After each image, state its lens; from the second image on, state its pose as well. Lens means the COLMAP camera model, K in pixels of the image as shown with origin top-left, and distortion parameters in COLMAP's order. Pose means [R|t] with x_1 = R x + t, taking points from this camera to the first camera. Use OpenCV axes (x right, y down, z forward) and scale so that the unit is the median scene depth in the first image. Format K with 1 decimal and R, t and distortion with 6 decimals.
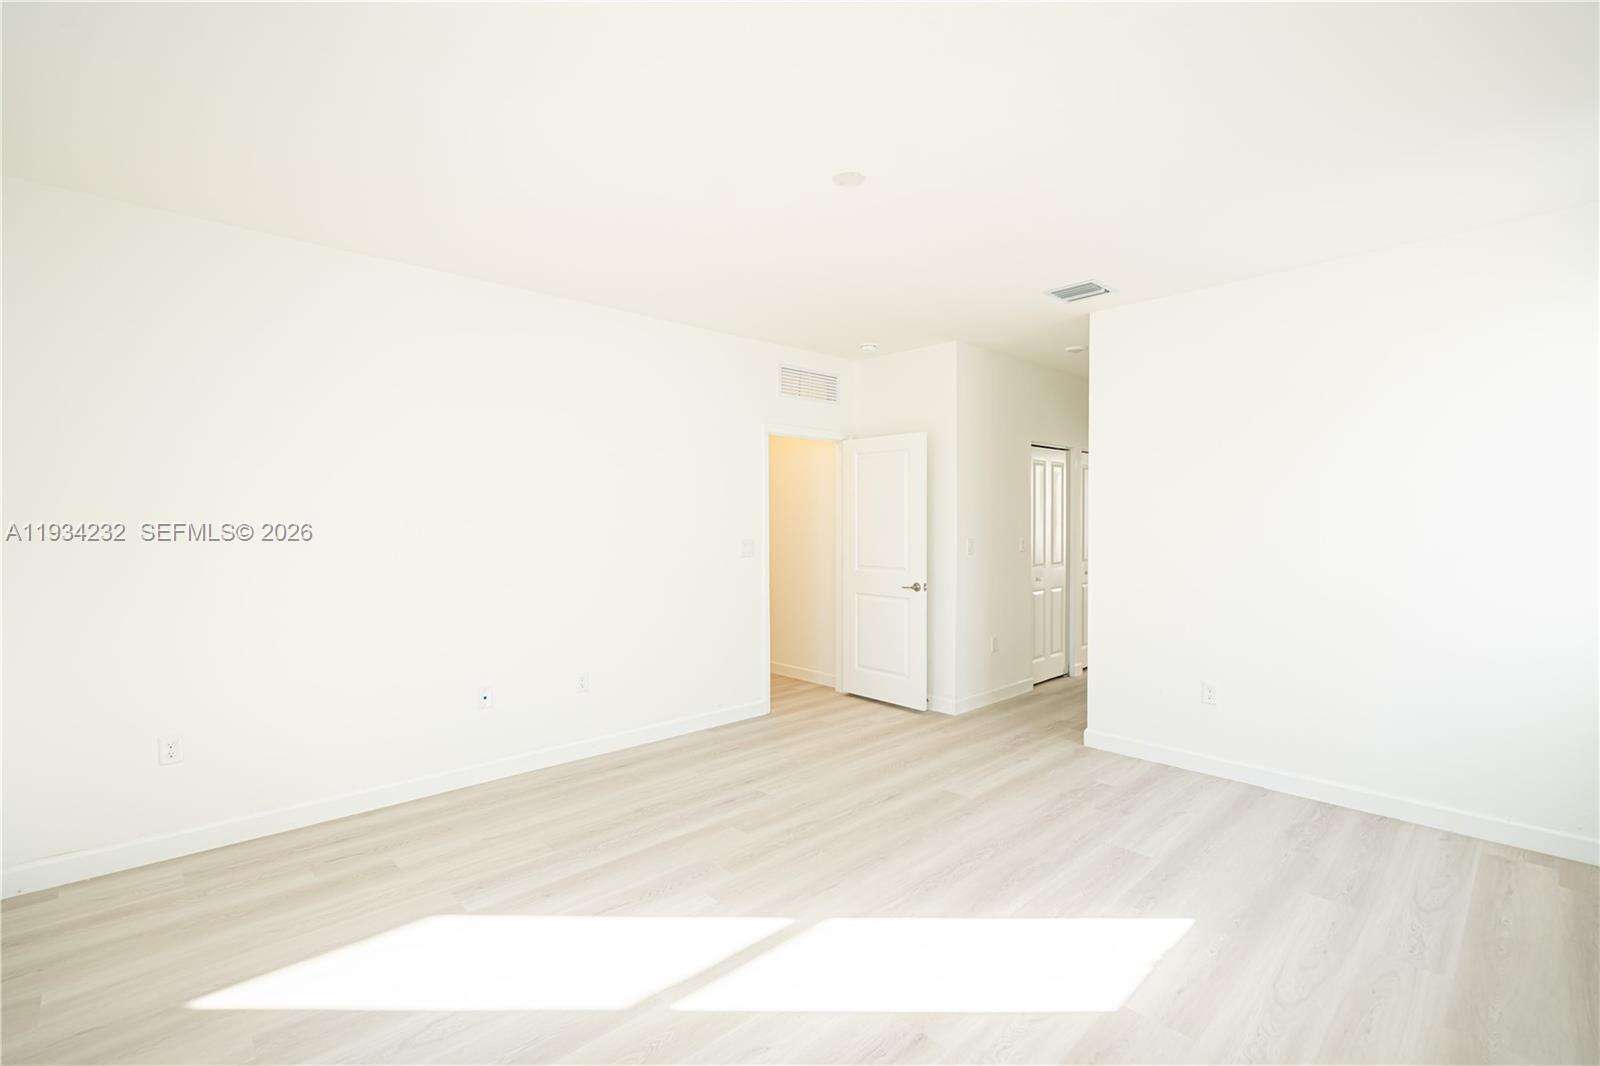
lens RADIAL K [[718.5, 0, 801.4], [0, 718.5, 531.4], [0, 0, 1]] dist [-0.000833, 0.000725]
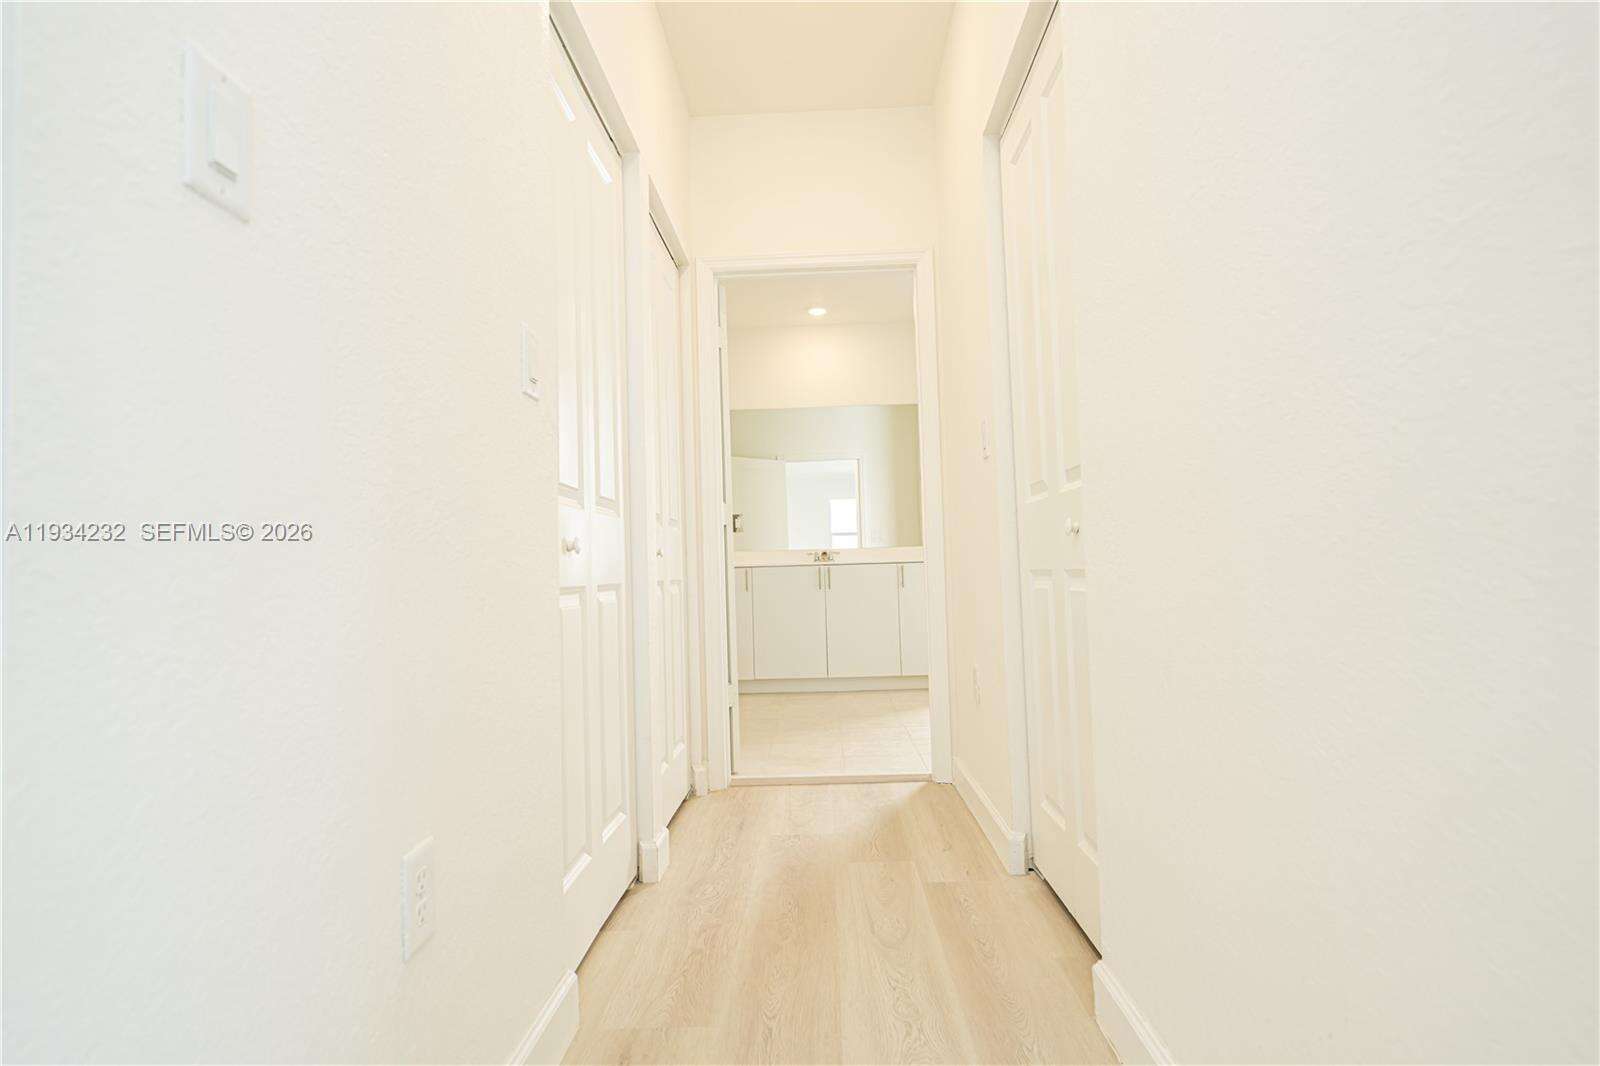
lens RADIAL K [[839.9, 0, 809.7], [0, 839.9, 535.9], [0, 0, 1]] dist [-0.001317, 0.000025]
pose [[0.702549, 0.018436, 0.711397, 0.204202], [0.038357, 0.997230, -0.063723, 0.097374], [-0.710601, 0.072056, 0.699896, 0.839323]]
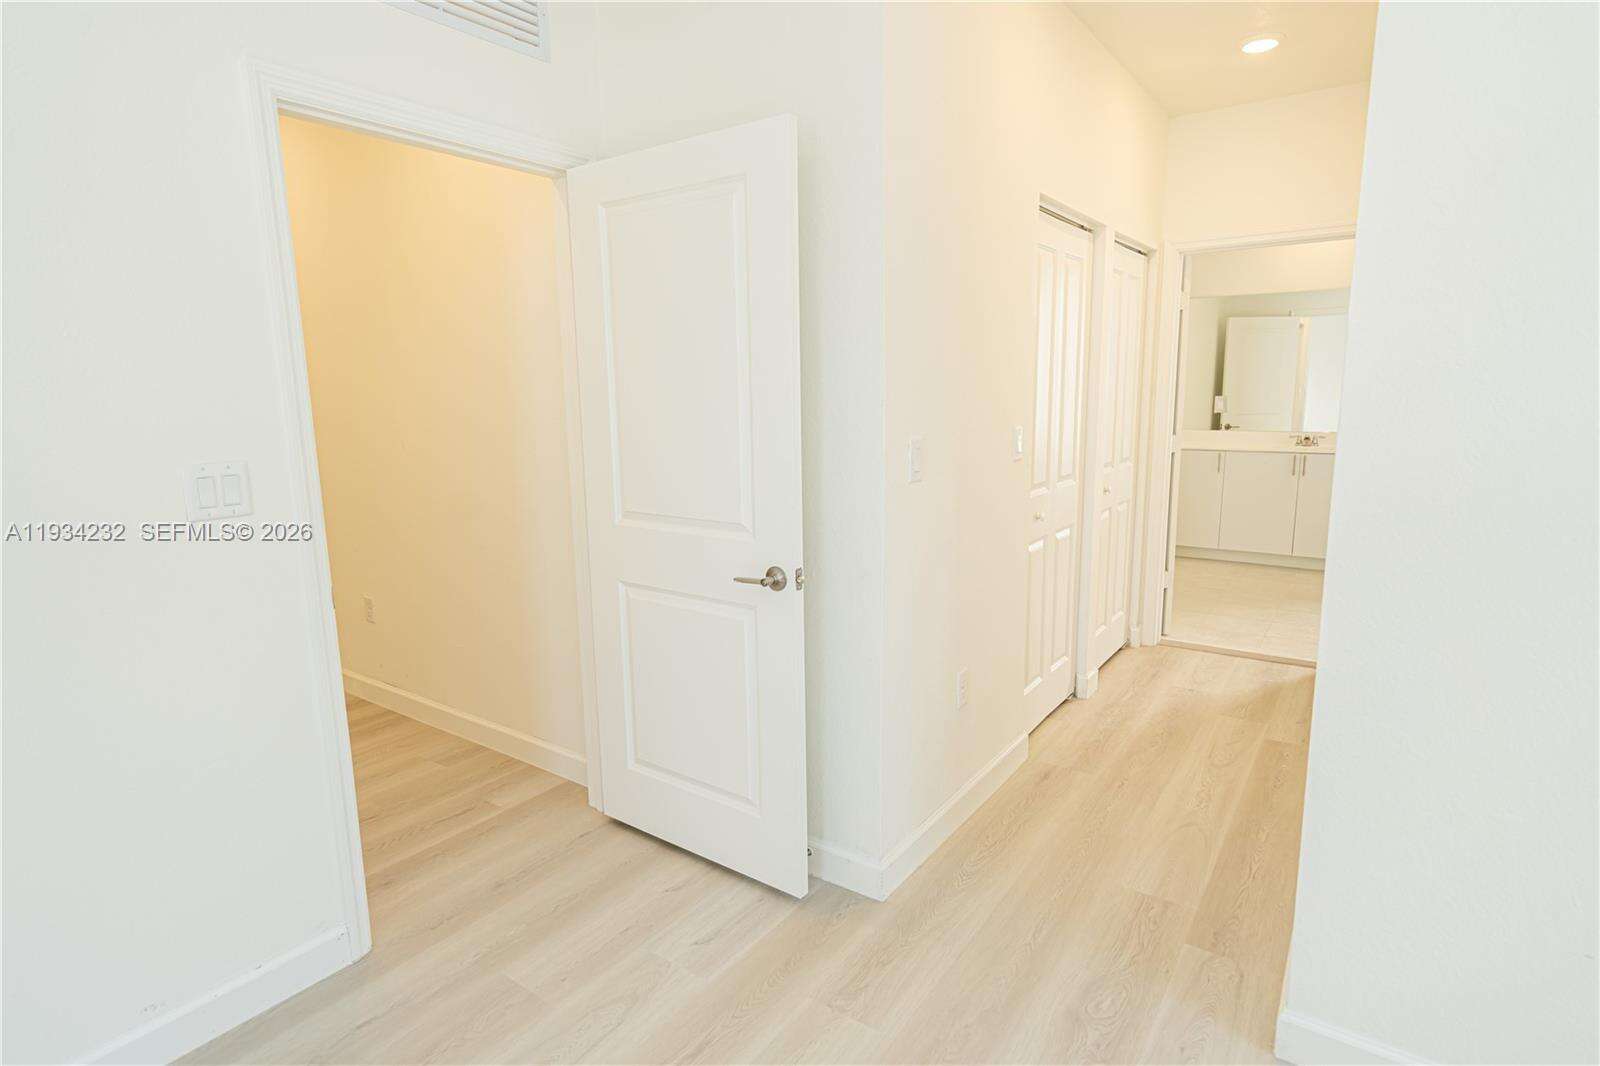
lens RADIAL K [[830.5, 0, 800.0], [0, 830.5, 533.0], [0, 0, 1]] dist [0.027248, 0.000137]
pose [[0.981870, -0.044876, 0.184166, 0.094912], [0.016673, 0.988252, 0.151921, -0.007141], [-0.188820, -0.146096, 0.971083, 0.586846]]
